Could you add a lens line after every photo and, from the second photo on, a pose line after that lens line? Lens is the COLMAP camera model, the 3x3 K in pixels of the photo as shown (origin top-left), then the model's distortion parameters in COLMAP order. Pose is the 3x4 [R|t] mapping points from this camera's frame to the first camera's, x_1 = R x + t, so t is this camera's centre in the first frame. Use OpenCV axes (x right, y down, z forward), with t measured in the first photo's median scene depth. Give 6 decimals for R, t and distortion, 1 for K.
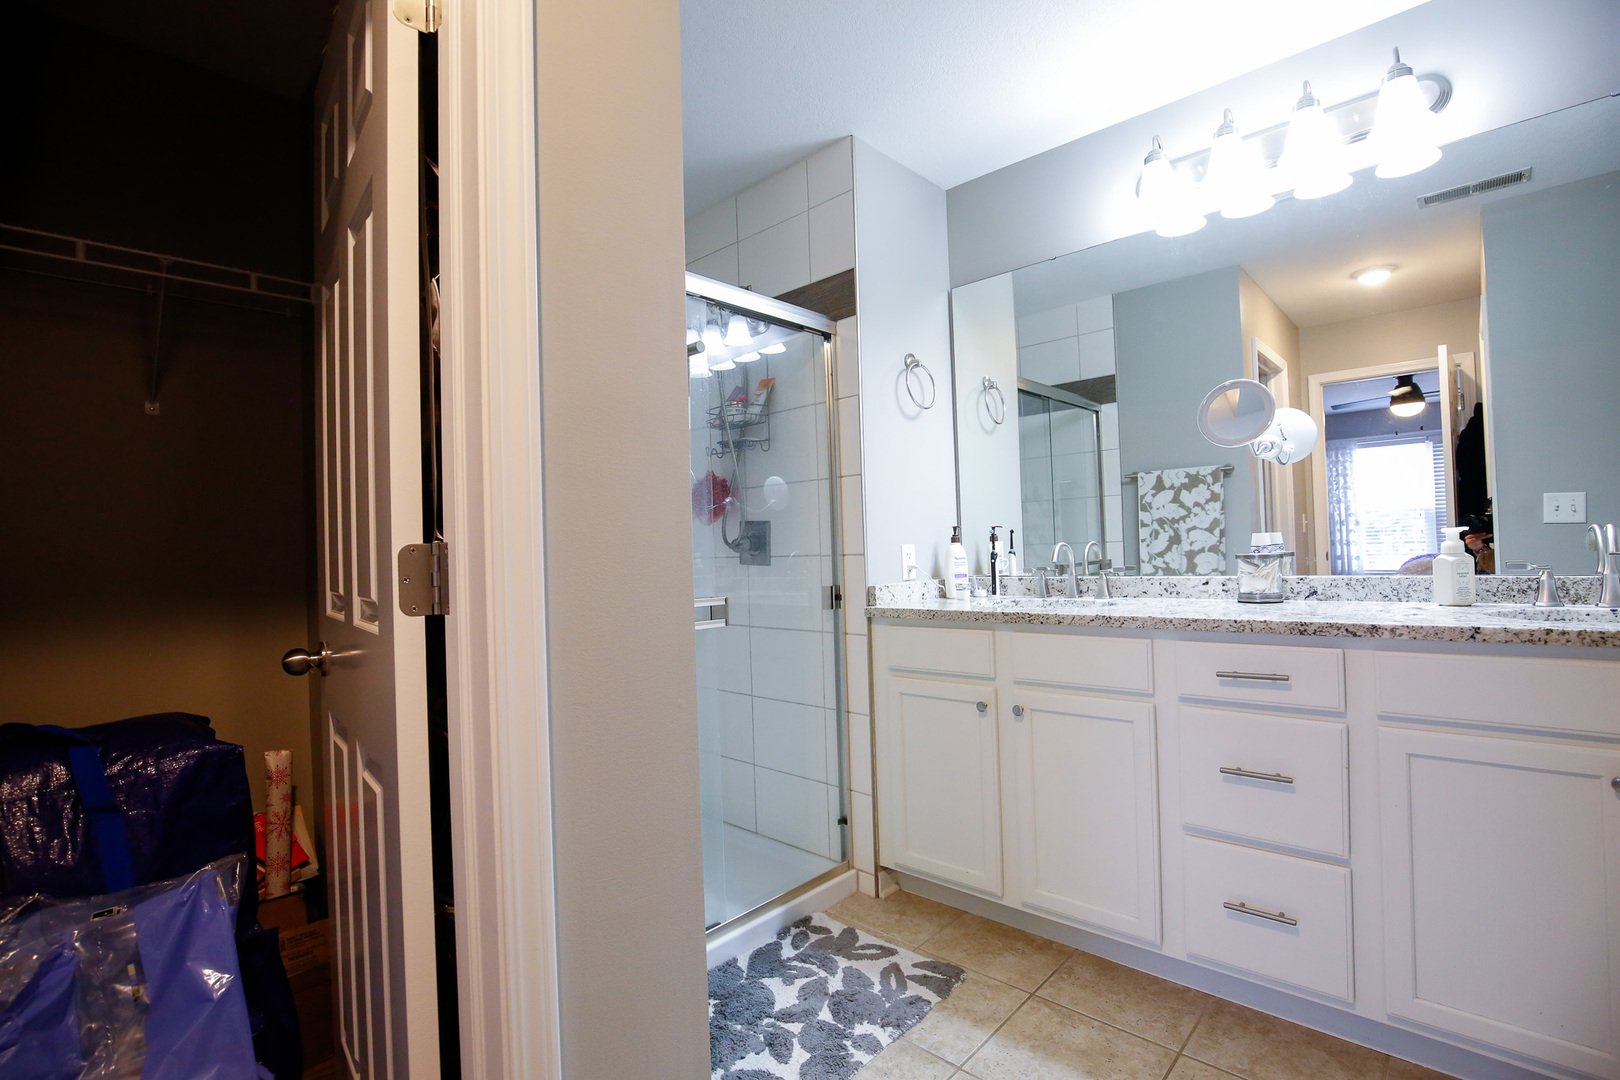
lens RADIAL K [[689.9, 0, 839.2], [0, 689.9, 540.7], [0, 0, 1]] dist [-0.037934, 0.007650]
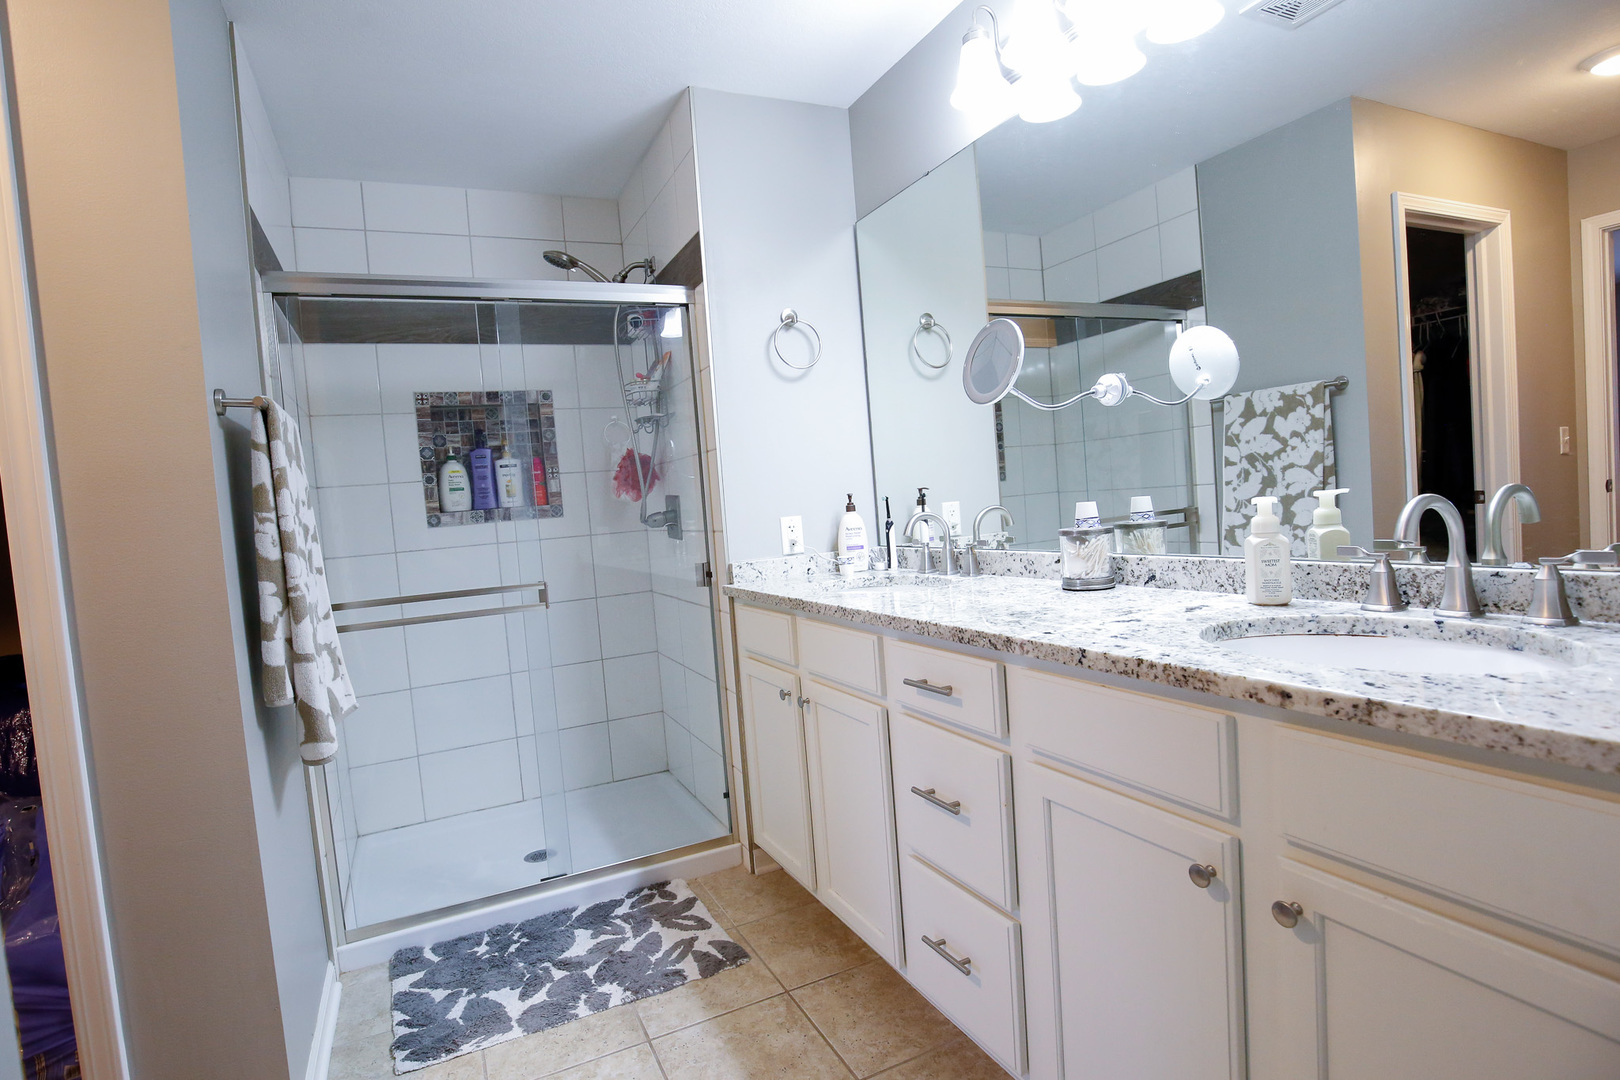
lens RADIAL K [[748.5, 0, 810.0], [0, 748.5, 540.0], [0, 0, 1]] dist [-0.038234, 0.011046]
pose [[0.933210, -0.019670, -0.358793, 0.536920], [0.049576, 0.996000, 0.074342, -0.040738], [0.355896, -0.087164, 0.930452, 0.061548]]
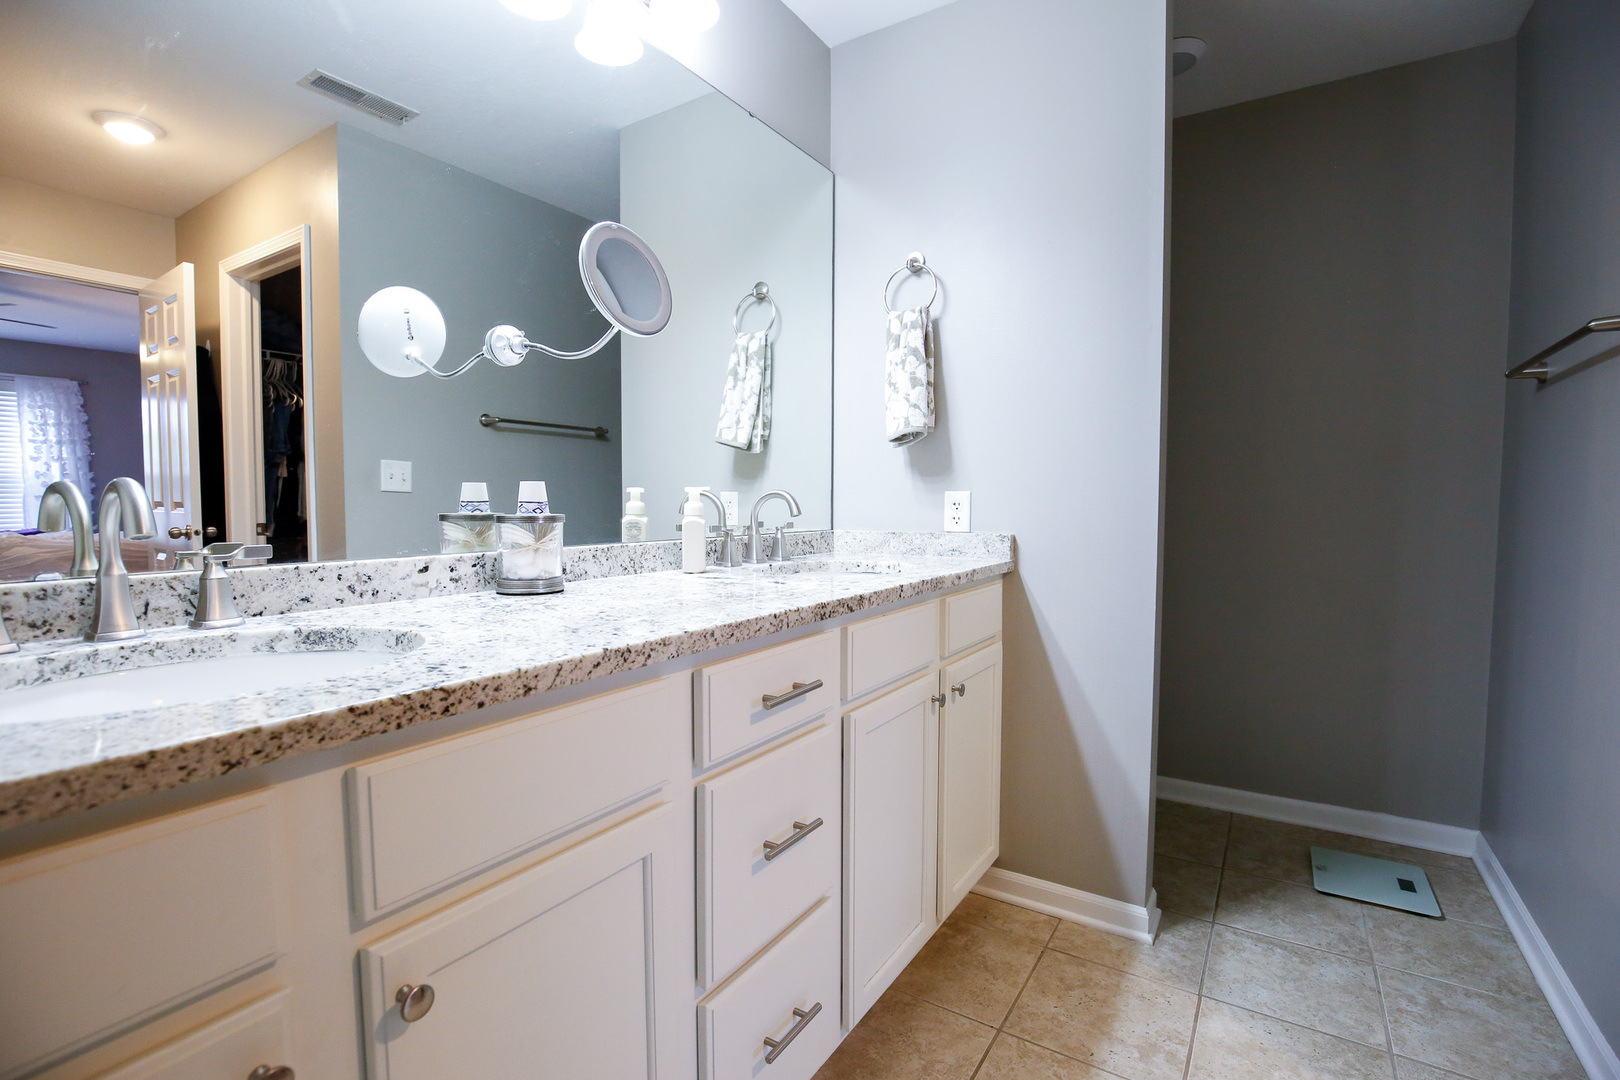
lens RADIAL K [[737.9, 0, 776.0], [0, 737.9, 542.5], [0, 0, 1]] dist [-0.037550, 0.010572]
pose [[-0.124332, -0.023406, 0.991965, -0.068796], [-0.010309, 0.999698, 0.022296, 0.023270], [-0.992187, -0.007454, -0.124535, 0.735331]]
